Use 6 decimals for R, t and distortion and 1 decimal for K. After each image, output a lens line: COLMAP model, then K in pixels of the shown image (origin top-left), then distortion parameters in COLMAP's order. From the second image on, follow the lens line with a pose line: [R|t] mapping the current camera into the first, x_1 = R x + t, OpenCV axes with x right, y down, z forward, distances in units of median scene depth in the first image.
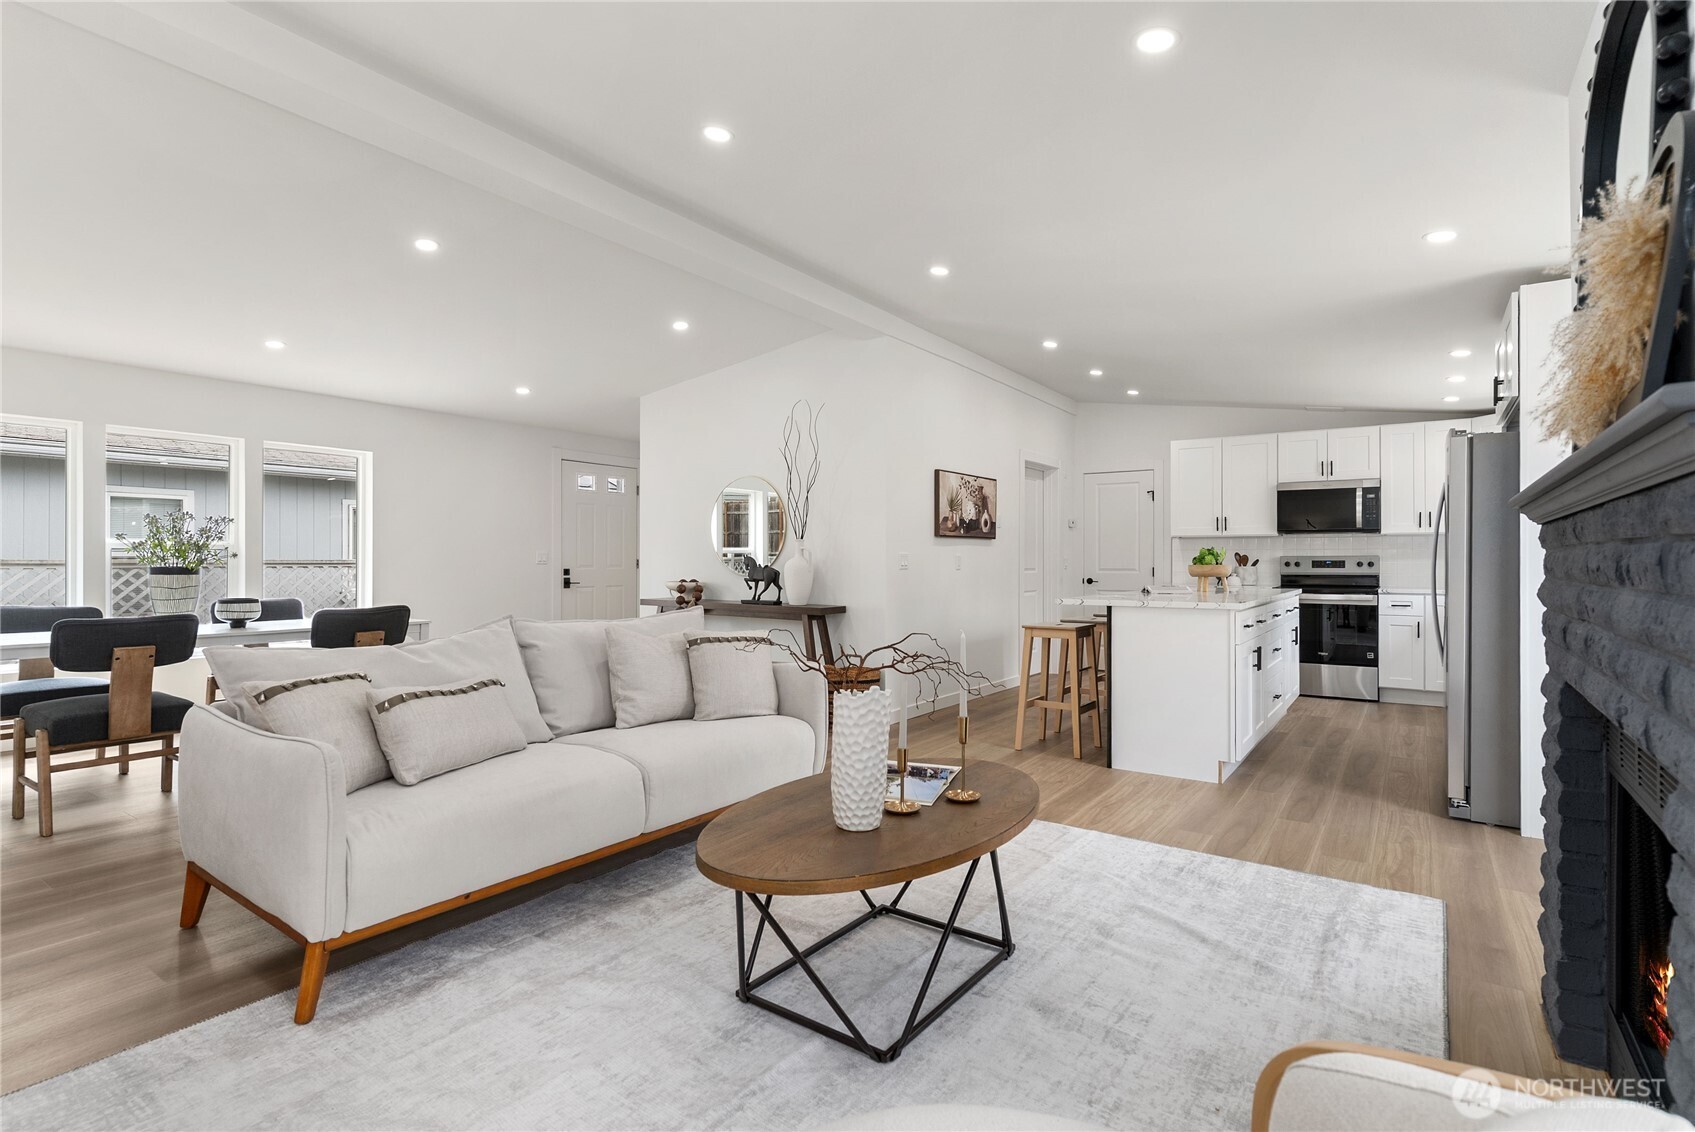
lens RADIAL K [[812.0, 0, 854.6], [0, 812.0, 553.6], [0, 0, 1]] dist [0.003683, -0.000165]
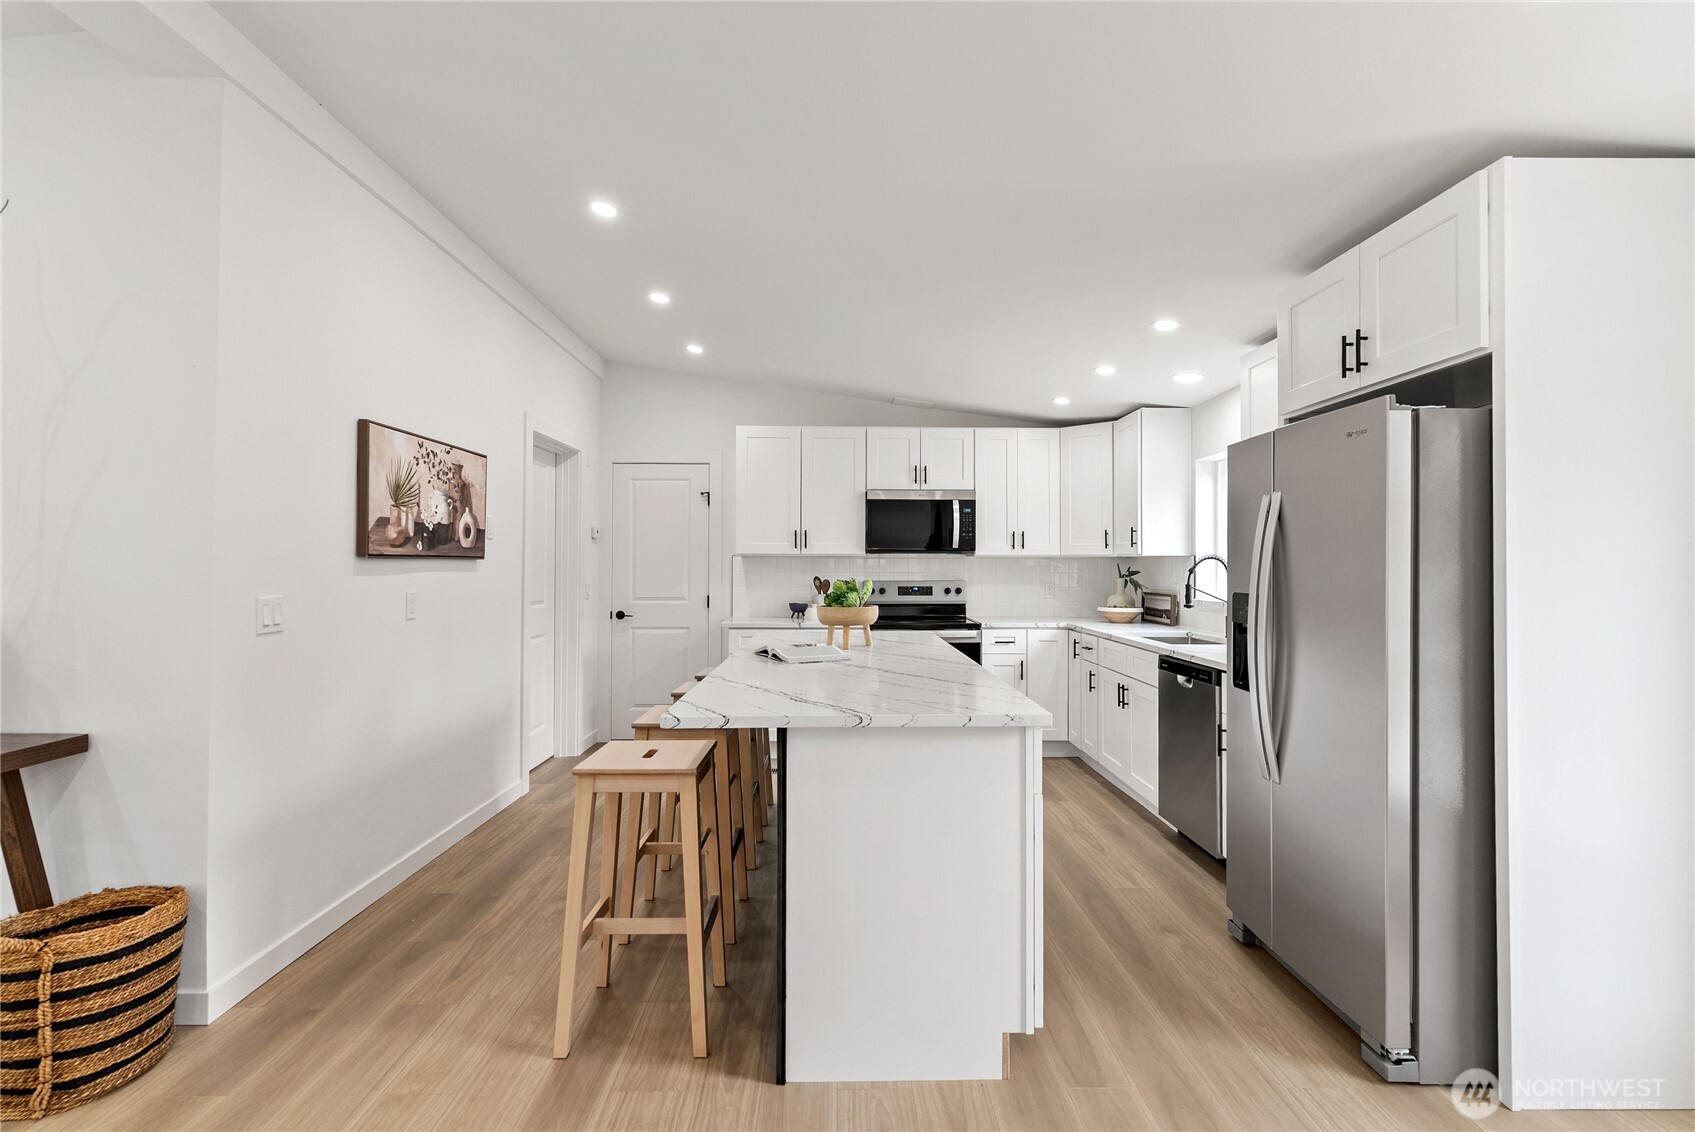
lens RADIAL K [[812.0, 0, 848.3], [0, 812.0, 555.8], [0, 0, 1]] dist [0.003683, -0.000165]
pose [[0.812413, 0.007819, 0.583029, 0.049837], [-0.005385, 0.999968, -0.005908, -0.018903], [-0.583057, 0.001660, 0.812430, 0.400283]]
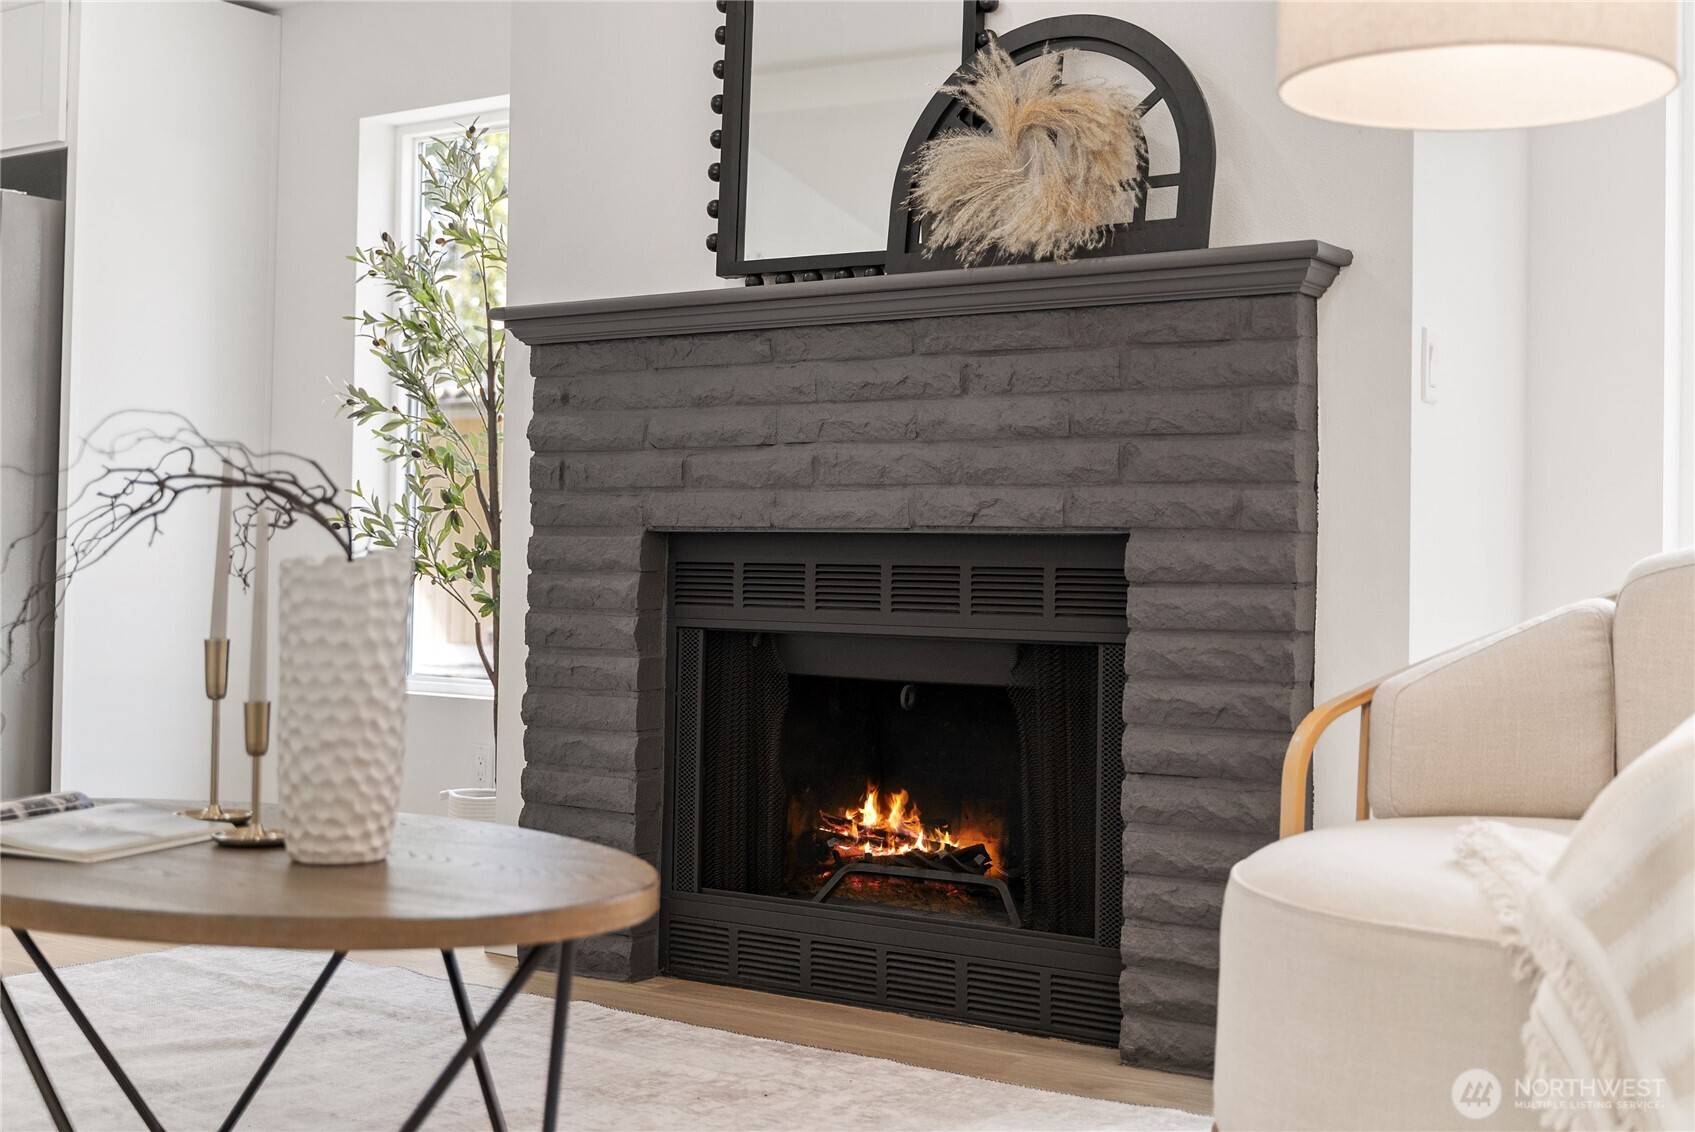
lens RADIAL K [[2007.4, 0, 842.3], [0, 2007.4, 526.1], [0, 0, 1]] dist [-0.021106, 0.000000]
pose [[-0.012783, 0.013336, 0.999829, -0.329635], [-0.021103, 0.999685, -0.013603, 0.048381], [-0.999696, -0.021273, -0.012498, 0.223981]]
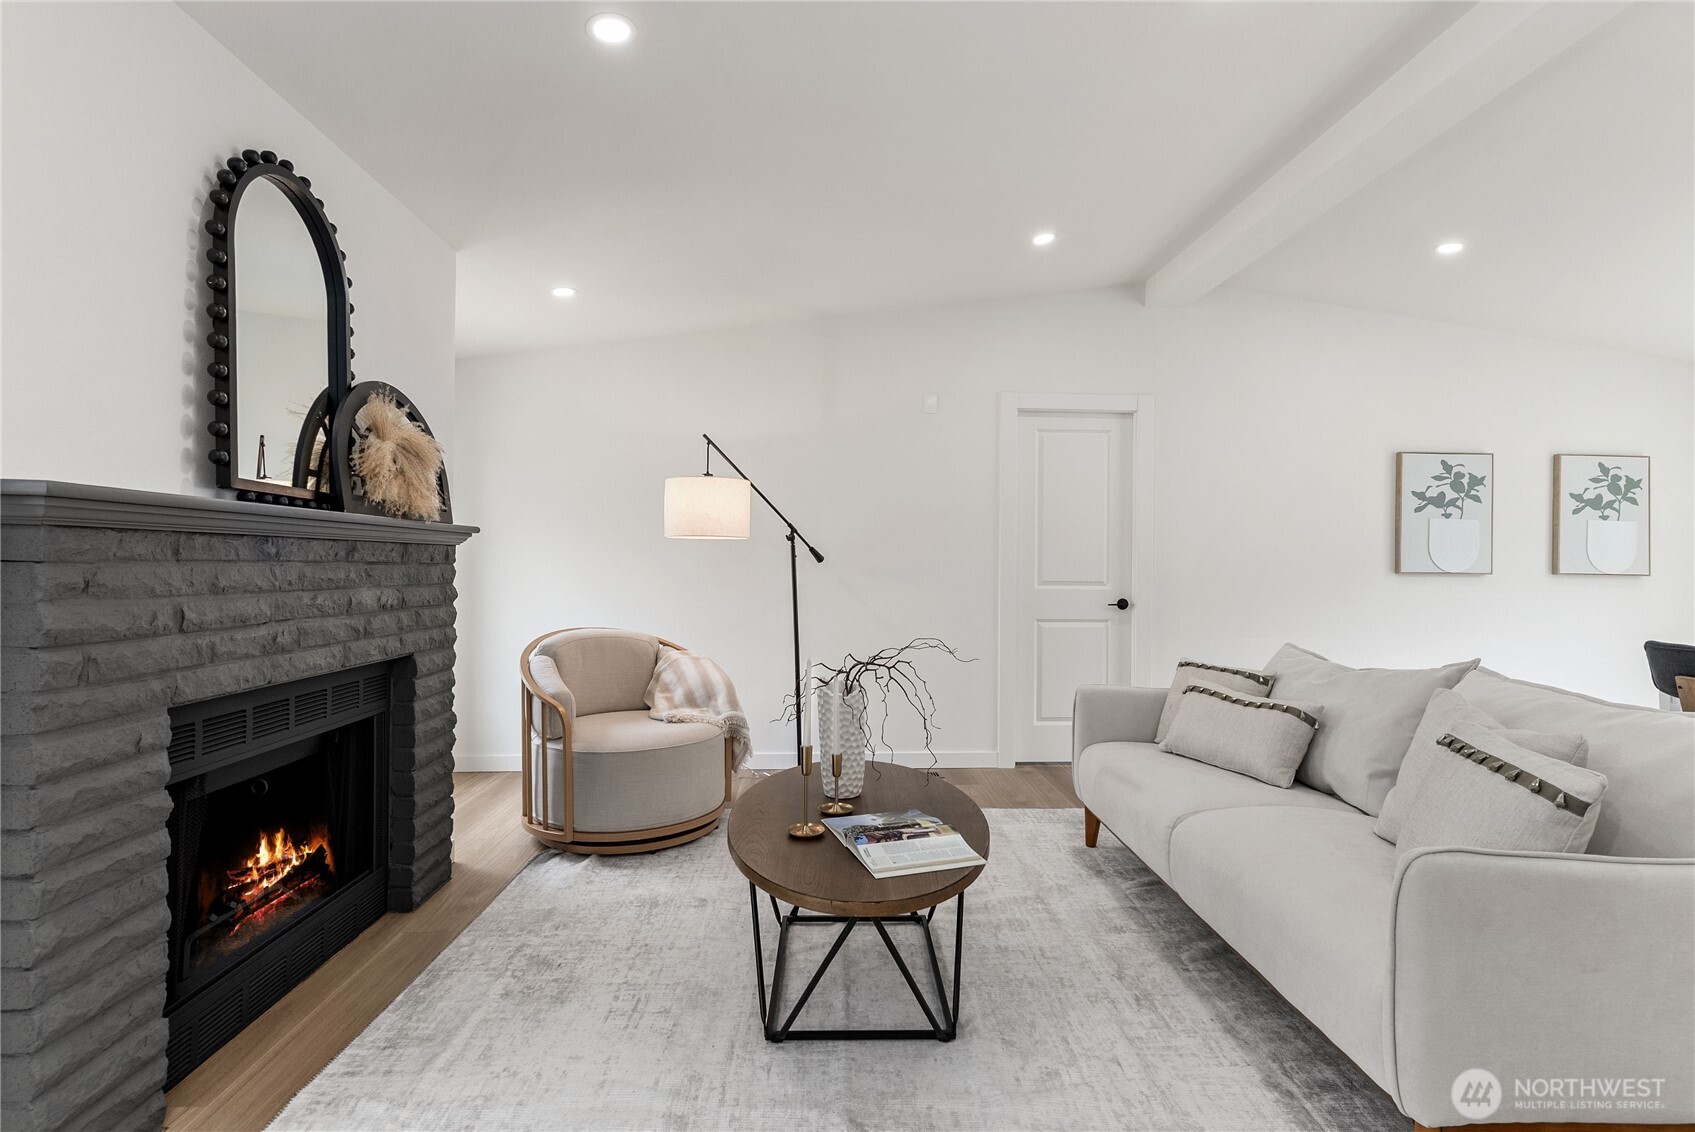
lens RADIAL K [[812.0, 0, 854.6], [0, 812.0, 563.4], [0, 0, 1]] dist [0.003683, -0.000165]
pose [[-0.791526, -0.010451, -0.611046, 0.223839], [-0.004912, 0.999930, -0.010740, 0.000269], [0.611116, -0.005500, -0.791522, 0.598650]]
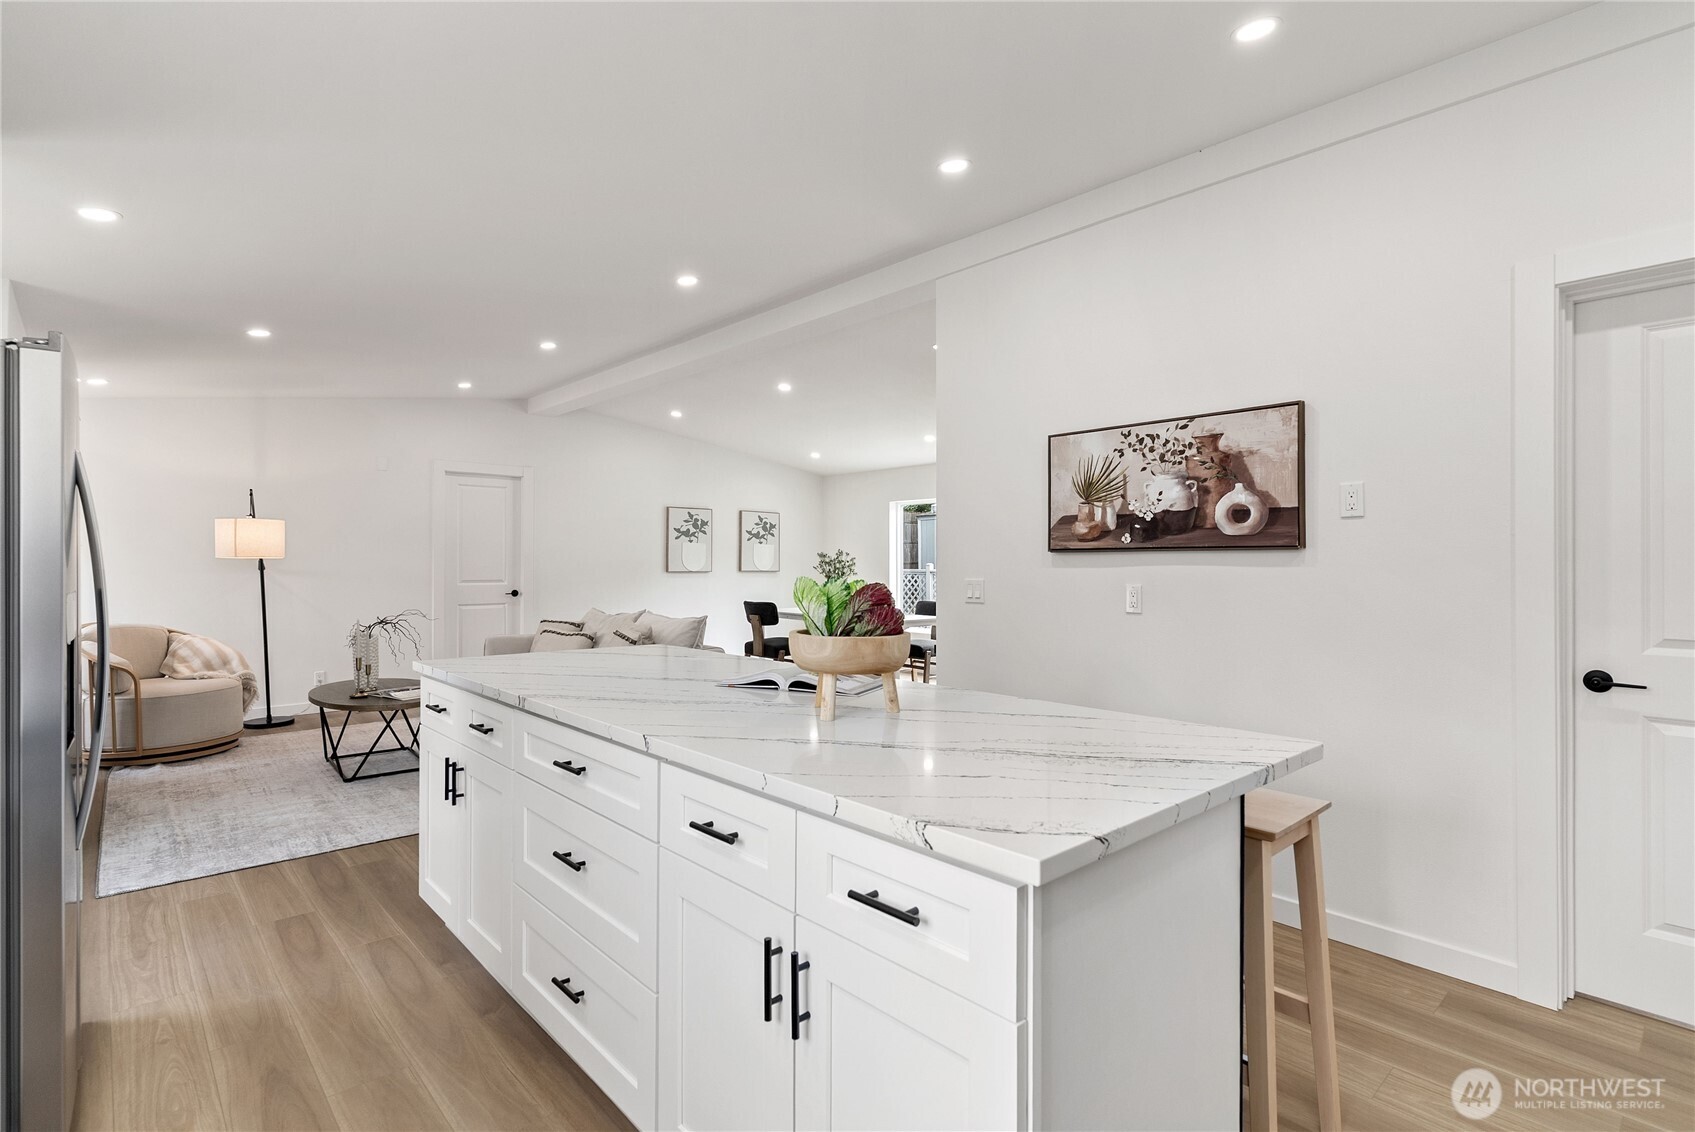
lens RADIAL K [[812.0, 0, 849.0], [0, 812.0, 563.1], [0, 0, 1]] dist [0.003683, -0.000165]
pose [[-0.219803, -0.001069, -0.975544, 0.637542], [0.004111, 0.999990, -0.002022, -0.011392], [0.975536, -0.004455, -0.219796, 0.905148]]
